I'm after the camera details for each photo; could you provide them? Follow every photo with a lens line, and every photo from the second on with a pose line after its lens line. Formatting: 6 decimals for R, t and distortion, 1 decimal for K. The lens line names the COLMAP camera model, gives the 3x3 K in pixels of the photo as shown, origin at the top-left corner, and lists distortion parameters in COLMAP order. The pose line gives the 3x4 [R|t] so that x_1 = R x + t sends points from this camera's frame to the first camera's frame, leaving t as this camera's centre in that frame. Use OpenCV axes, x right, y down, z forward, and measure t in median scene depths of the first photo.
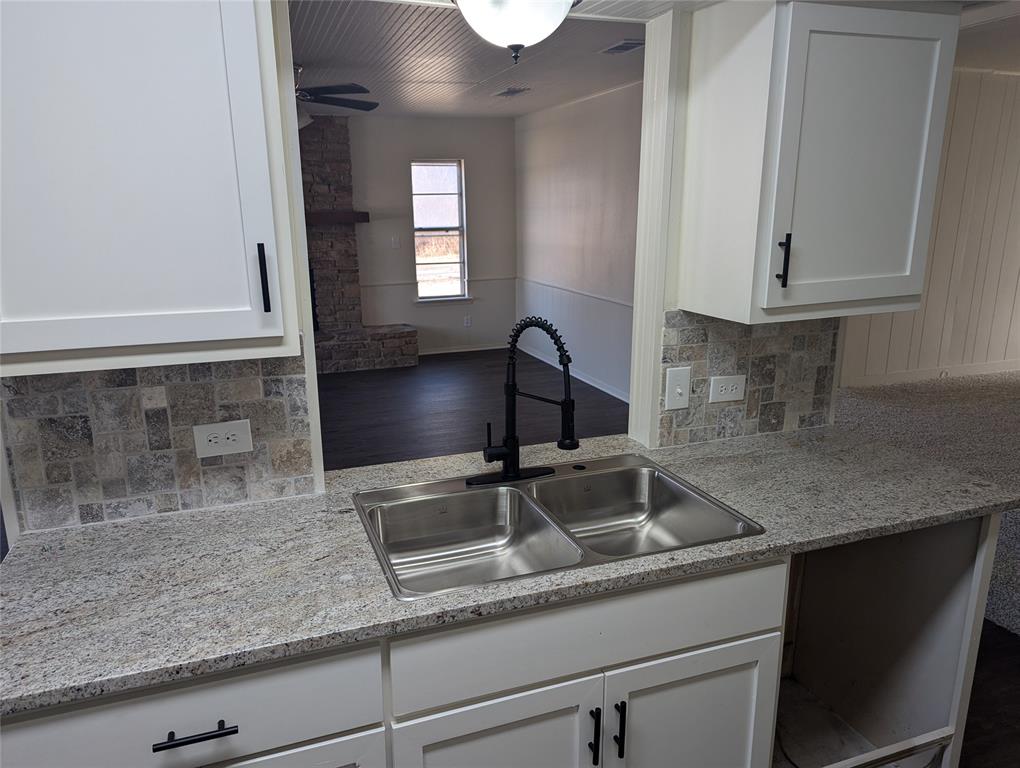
lens RADIAL K [[713.1, 0, 493.9], [0, 713.1, 396.8], [0, 0, 1]] dist [0.074924, -0.067808]
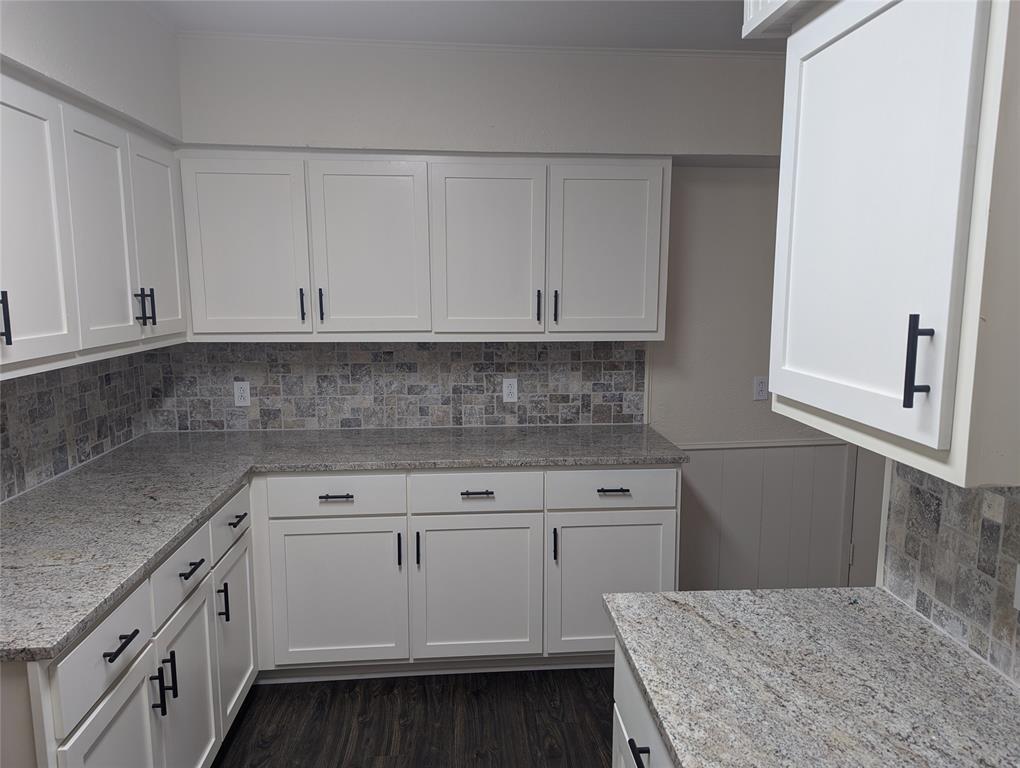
lens RADIAL K [[713.1, 0, 515.1], [0, 713.1, 391.0], [0, 0, 1]] dist [0.074924, -0.067808]
pose [[-0.255926, 0.155505, -0.954107, 0.394987], [-0.251249, 0.942359, 0.220984, -0.161076], [0.933475, 0.296274, -0.202104, 0.635043]]
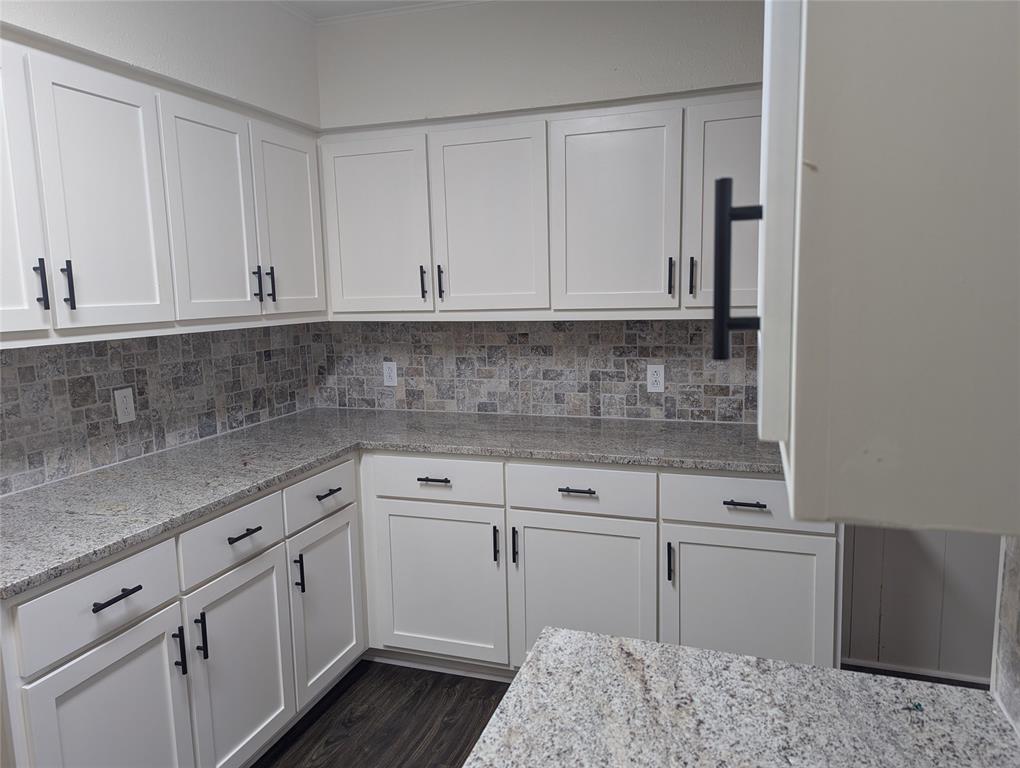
lens RADIAL K [[713.1, 0, 507.9], [0, 713.1, 384.9], [0, 0, 1]] dist [0.074924, -0.067808]
pose [[-0.621862, 0.132600, -0.771819, 0.044204], [-0.175900, 0.936728, 0.302656, -0.165780], [0.763117, 0.323973, -0.559191, 0.930152]]
